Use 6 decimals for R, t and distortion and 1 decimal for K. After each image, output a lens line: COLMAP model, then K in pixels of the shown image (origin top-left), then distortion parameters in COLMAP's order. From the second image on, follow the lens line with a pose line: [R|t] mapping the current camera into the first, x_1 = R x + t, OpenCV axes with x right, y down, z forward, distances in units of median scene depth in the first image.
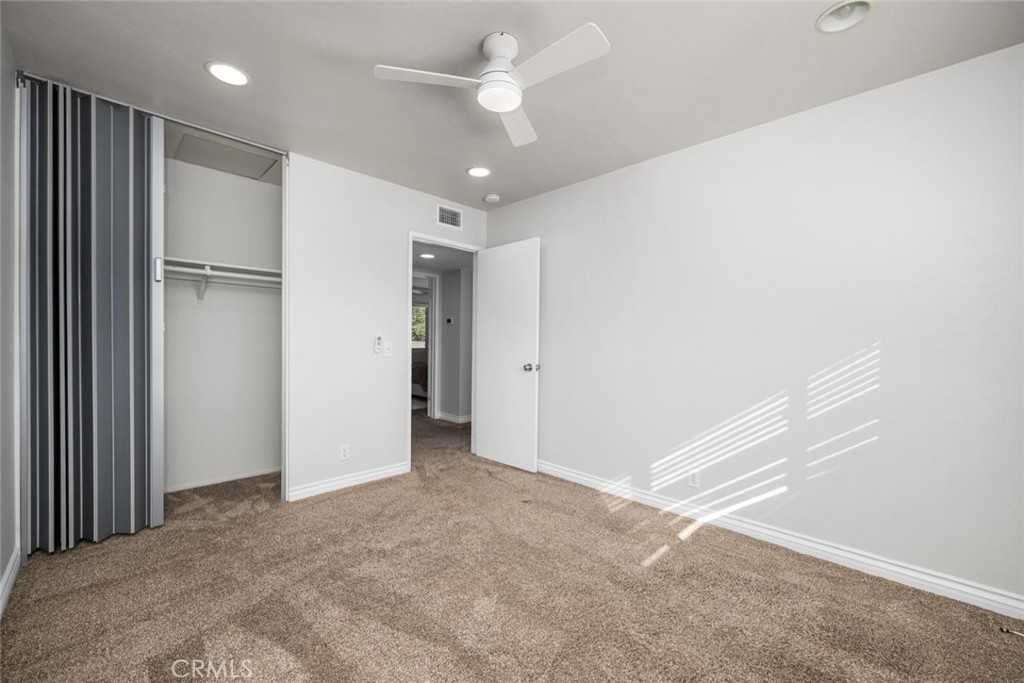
lens RADIAL K [[411.3, 0, 507.6], [0, 411.3, 347.0], [0, 0, 1]] dist [0.000673, -0.000144]
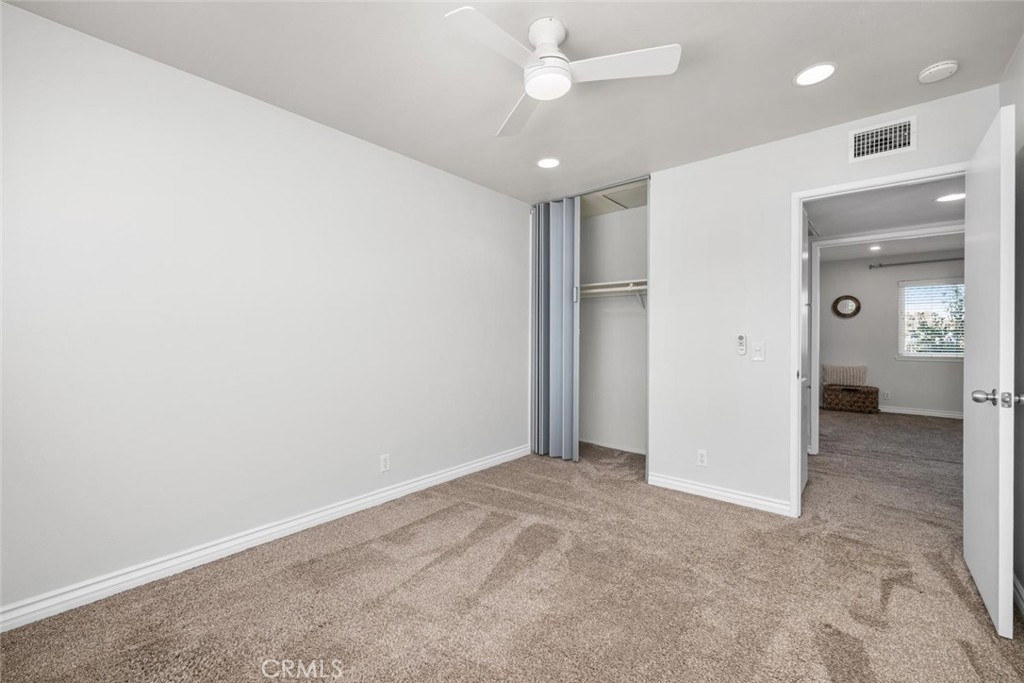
lens RADIAL K [[430.2, 0, 516.7], [0, 430.2, 340.5], [0, 0, 1]] dist [-0.000219, -0.000146]
pose [[0.075122, -0.003153, -0.997169, 0.622496], [-0.017413, 0.999838, -0.004473, -0.002836], [0.997022, 0.017700, 0.075055, 0.552843]]
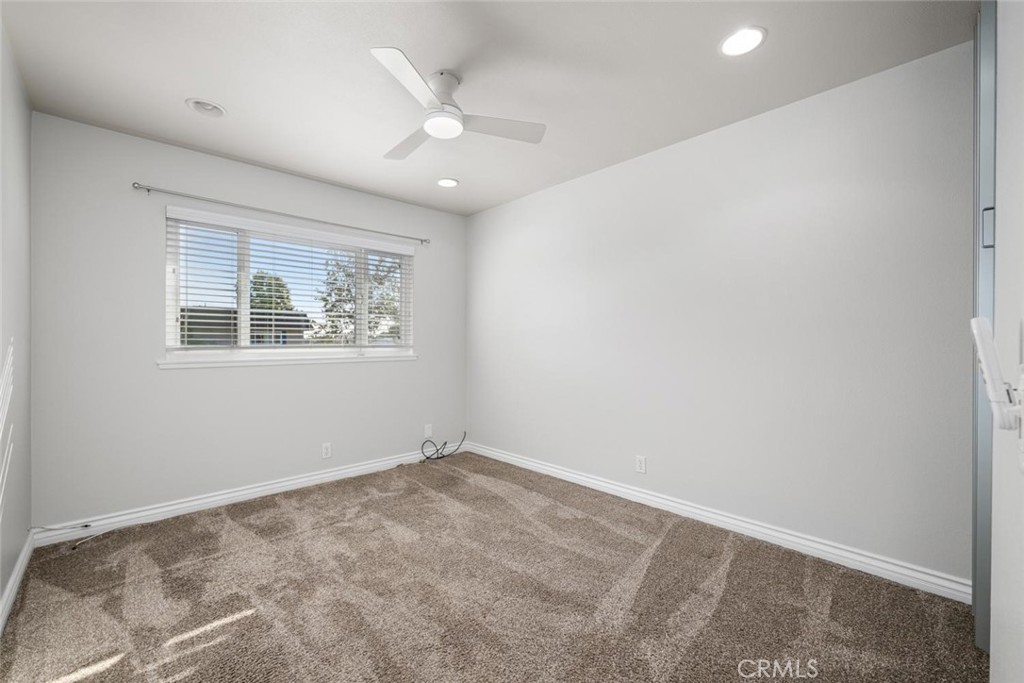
lens RADIAL K [[415.9, 0, 512.8], [0, 415.9, 350.6], [0, 0, 1]] dist [0.001110, 0.000001]
pose [[-0.999758, -0.011834, 0.018567, -0.146823], [-0.011089, 0.999148, 0.039741, -0.022277], [-0.019022, 0.039526, -0.999037, 1.339150]]
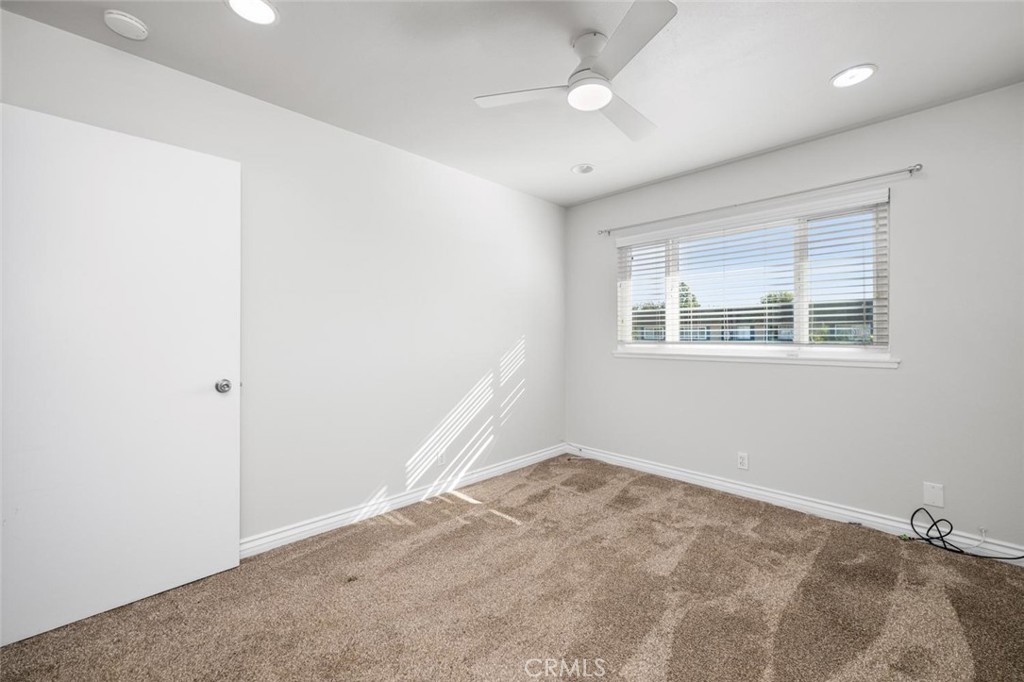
lens RADIAL K [[417.3, 0, 516.5], [0, 417.3, 338.7], [0, 0, 1]] dist [0.001794, 0.000202]
pose [[-0.011551, -0.017783, 0.999775, -0.645451], [0.018229, 0.999672, 0.017992, -0.022161], [-0.999767, 0.018433, -0.011223, 0.750803]]
